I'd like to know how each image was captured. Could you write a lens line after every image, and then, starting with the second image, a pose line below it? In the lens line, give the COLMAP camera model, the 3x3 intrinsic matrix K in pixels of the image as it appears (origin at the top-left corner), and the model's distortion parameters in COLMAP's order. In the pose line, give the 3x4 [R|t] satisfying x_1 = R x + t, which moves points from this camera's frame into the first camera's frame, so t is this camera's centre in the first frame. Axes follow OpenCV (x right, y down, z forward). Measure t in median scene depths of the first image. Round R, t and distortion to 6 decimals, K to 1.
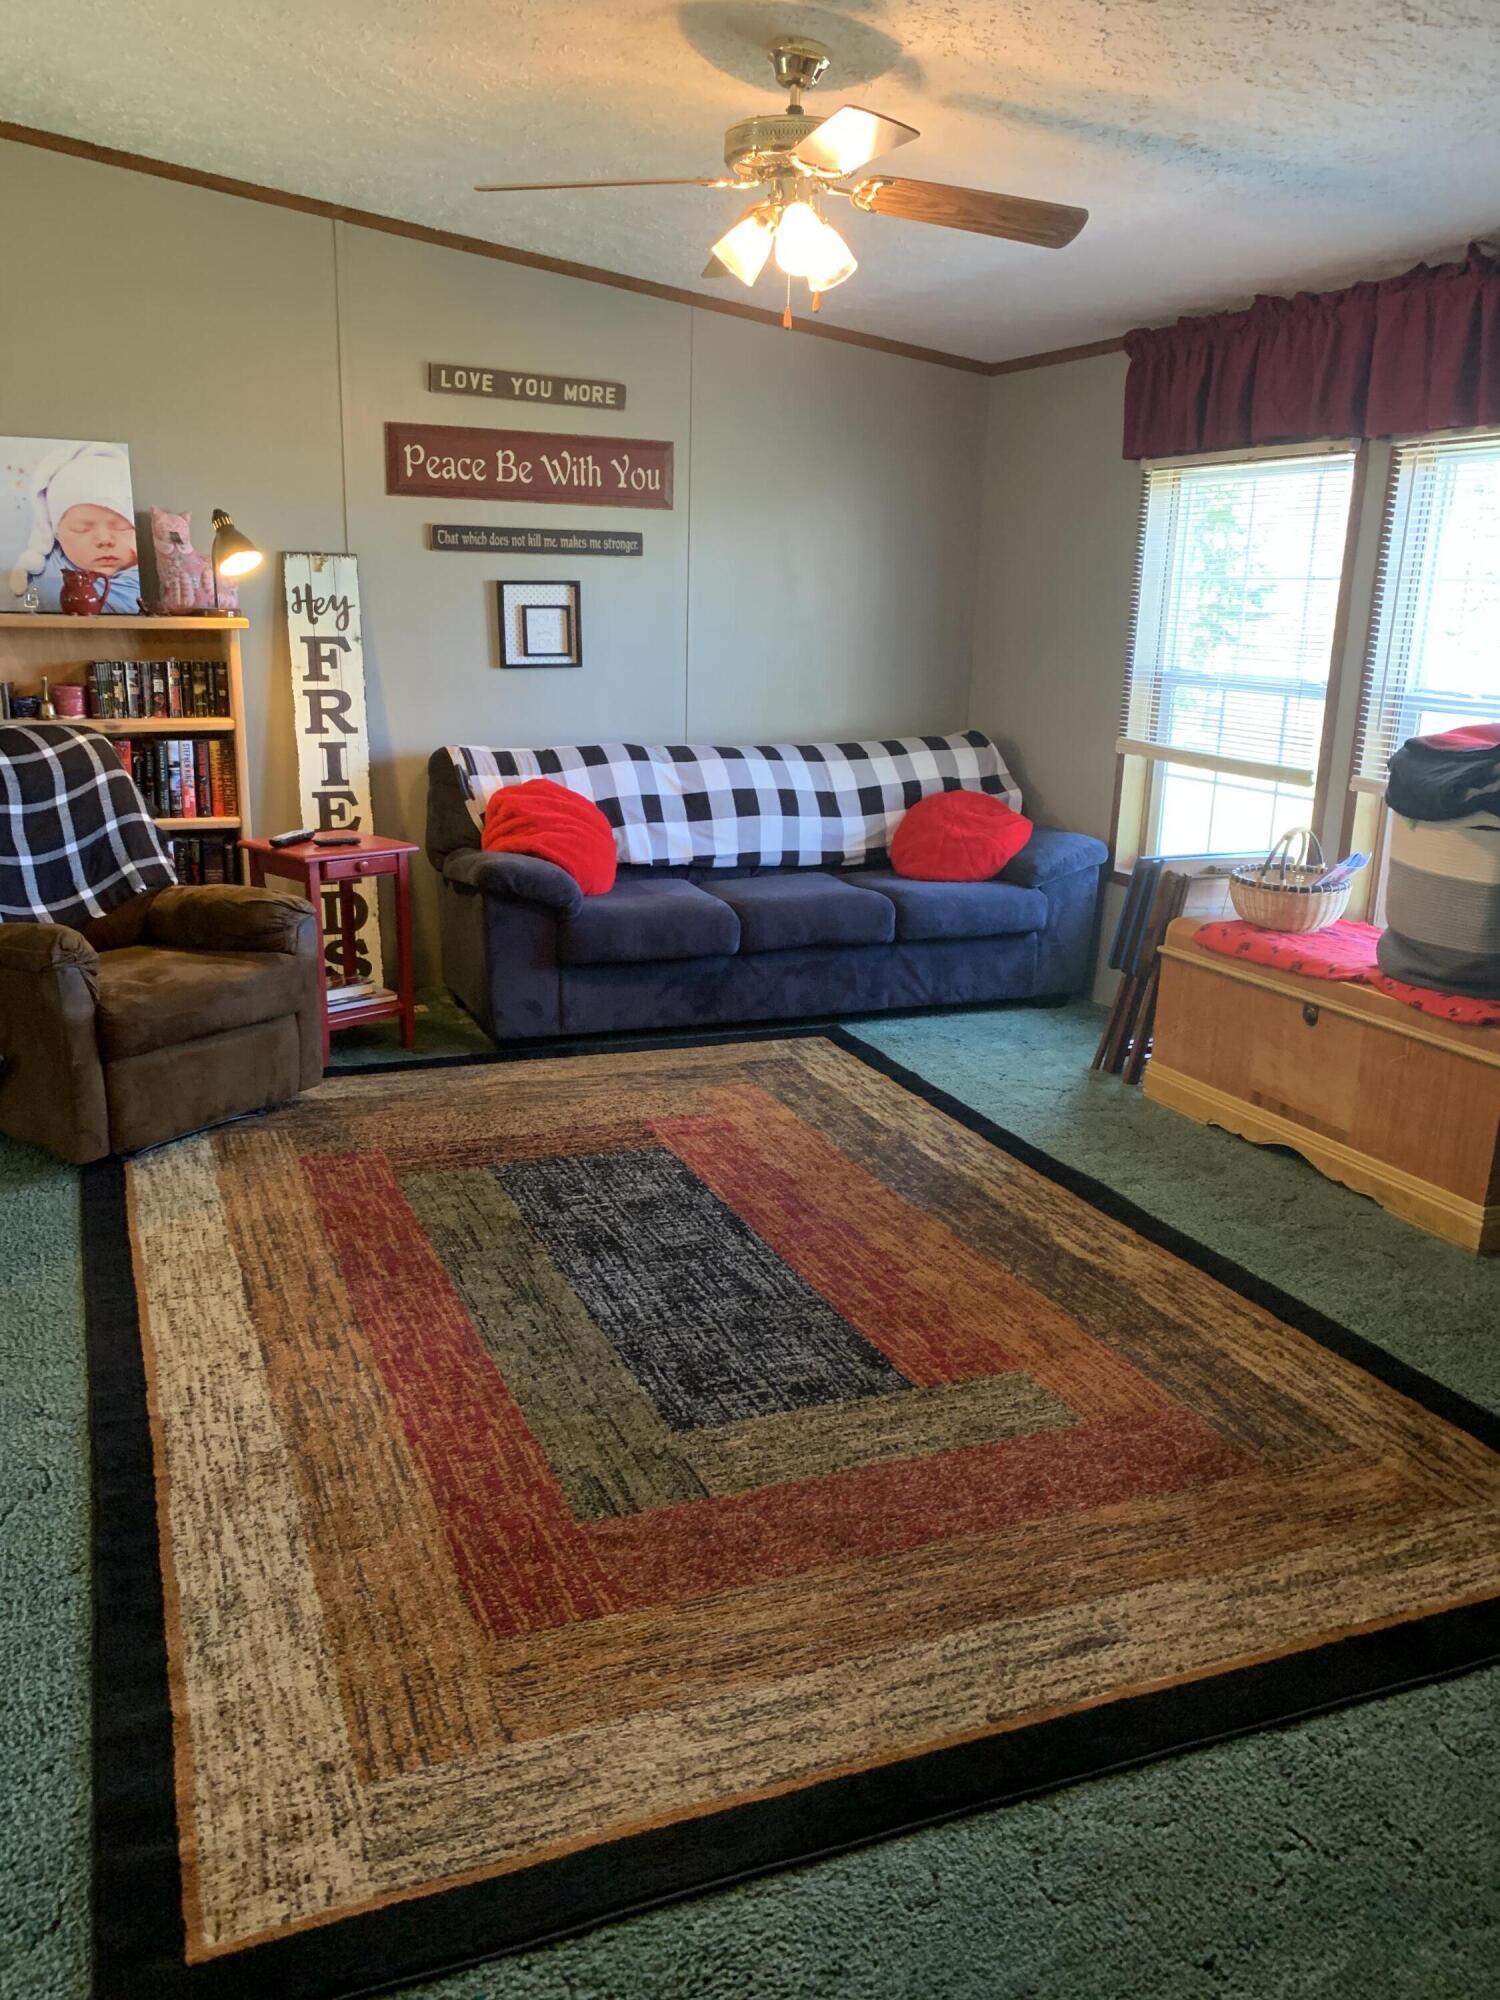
lens RADIAL K [[1539.1, 0, 755.0], [0, 1539.1, 1015.9], [0, 0, 1]] dist [0.051100, -0.070923]
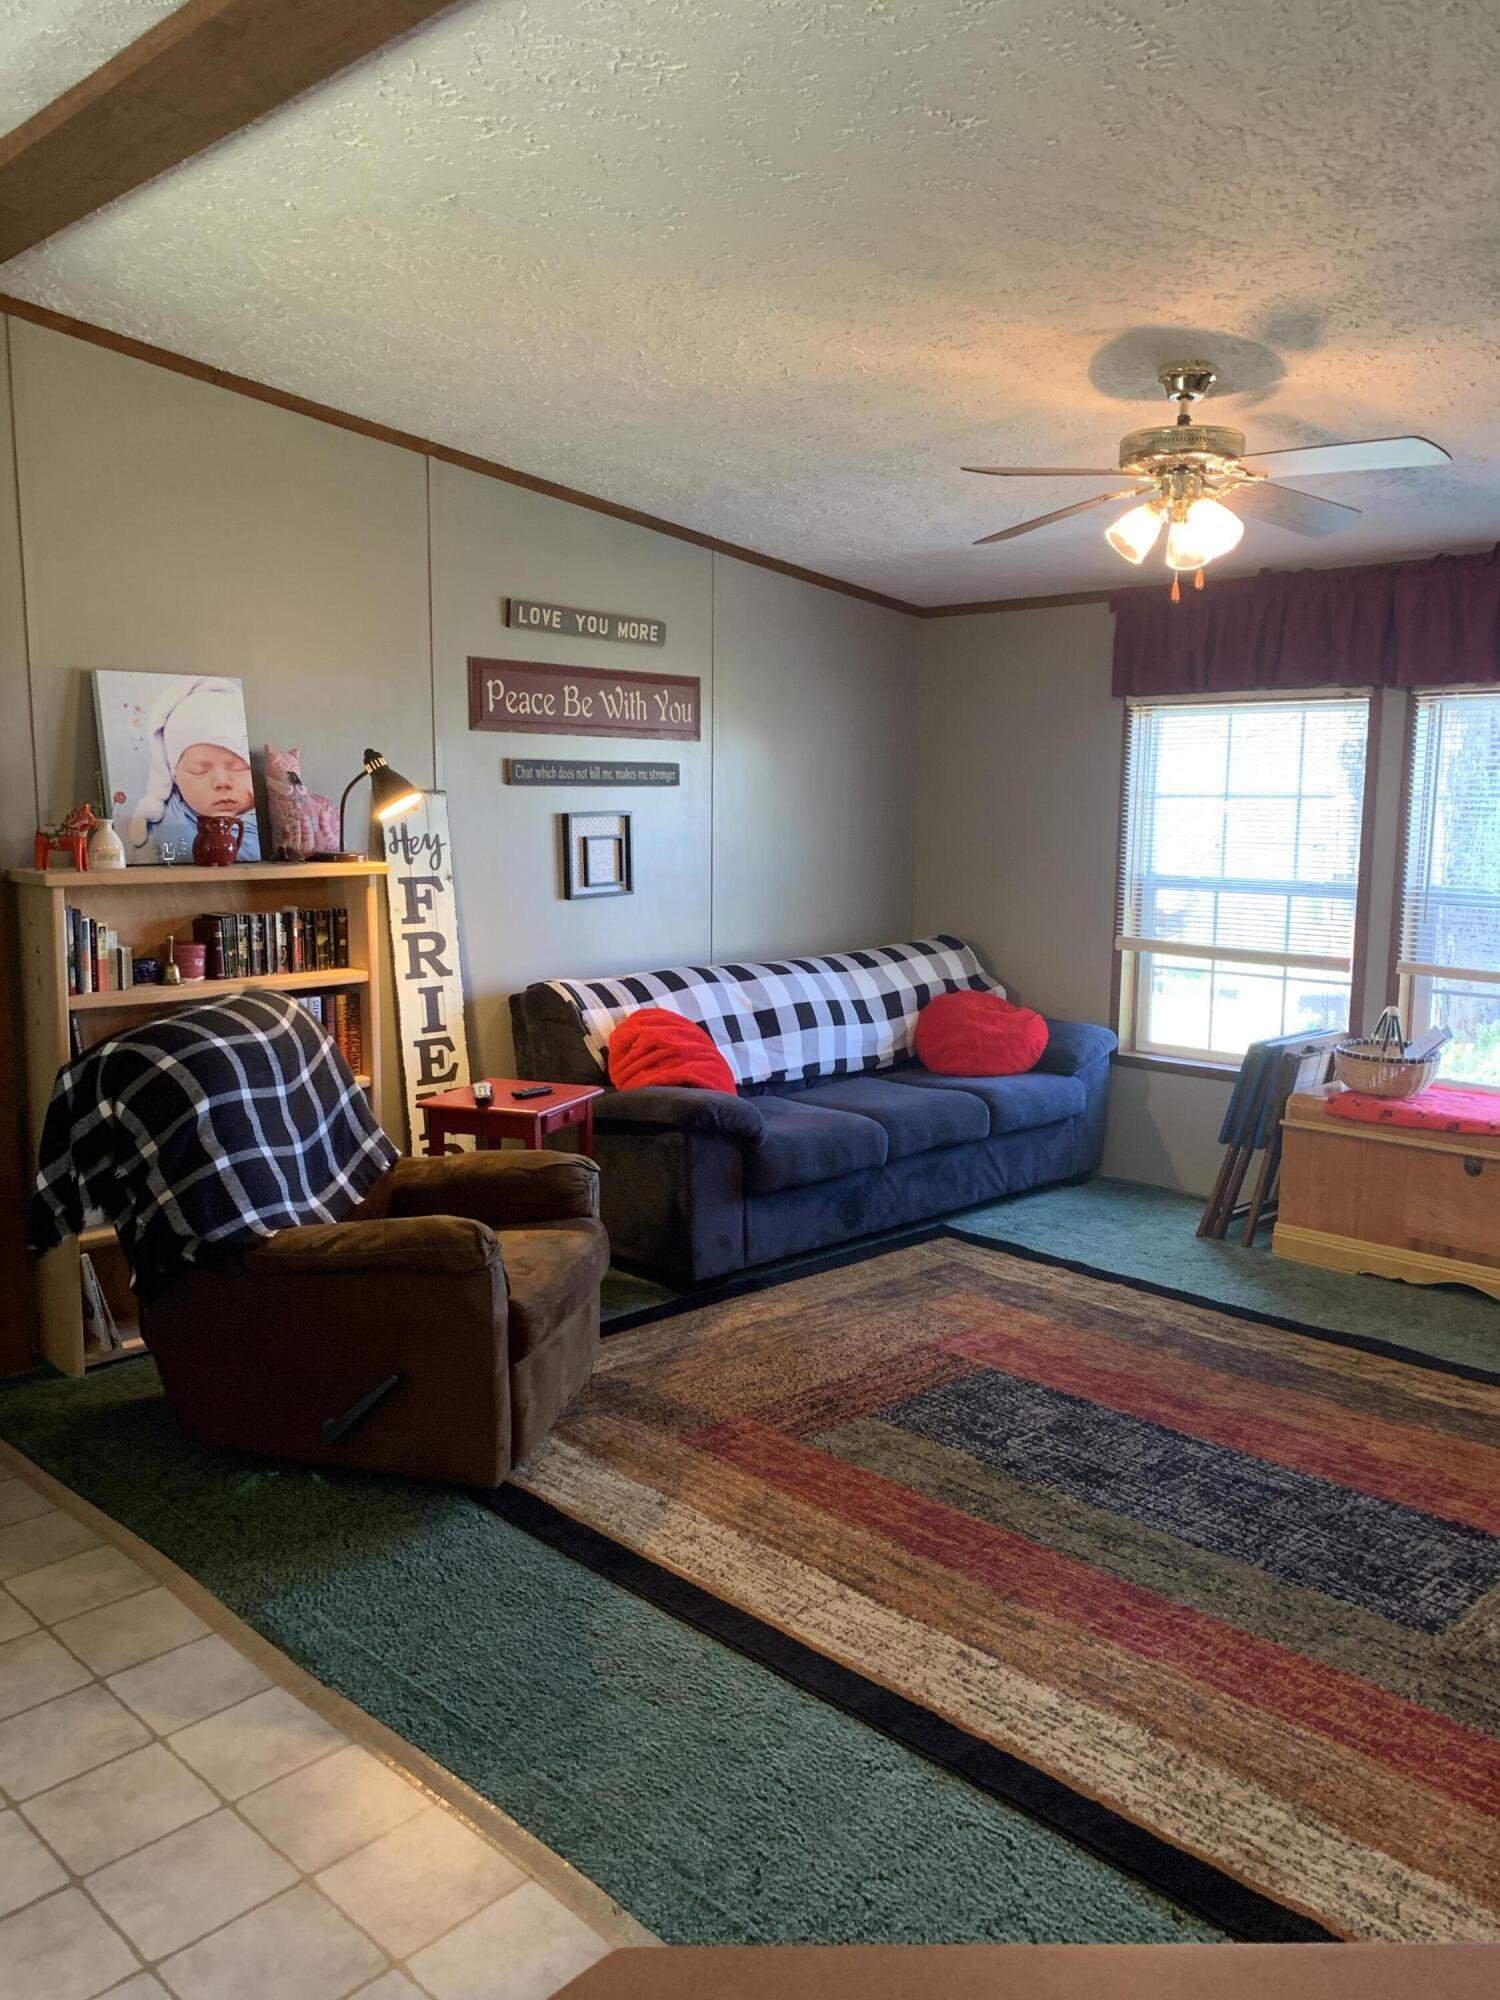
lens RADIAL K [[1539.1, 0, 748.9], [0, 1539.1, 1001.3], [0, 0, 1]] dist [0.051100, -0.070923]
pose [[0.926949, -0.068051, 0.368963, -0.470450], [0.112930, 0.988414, -0.101413, -0.055619], [-0.357787, 0.135672, 0.923895, 0.079348]]
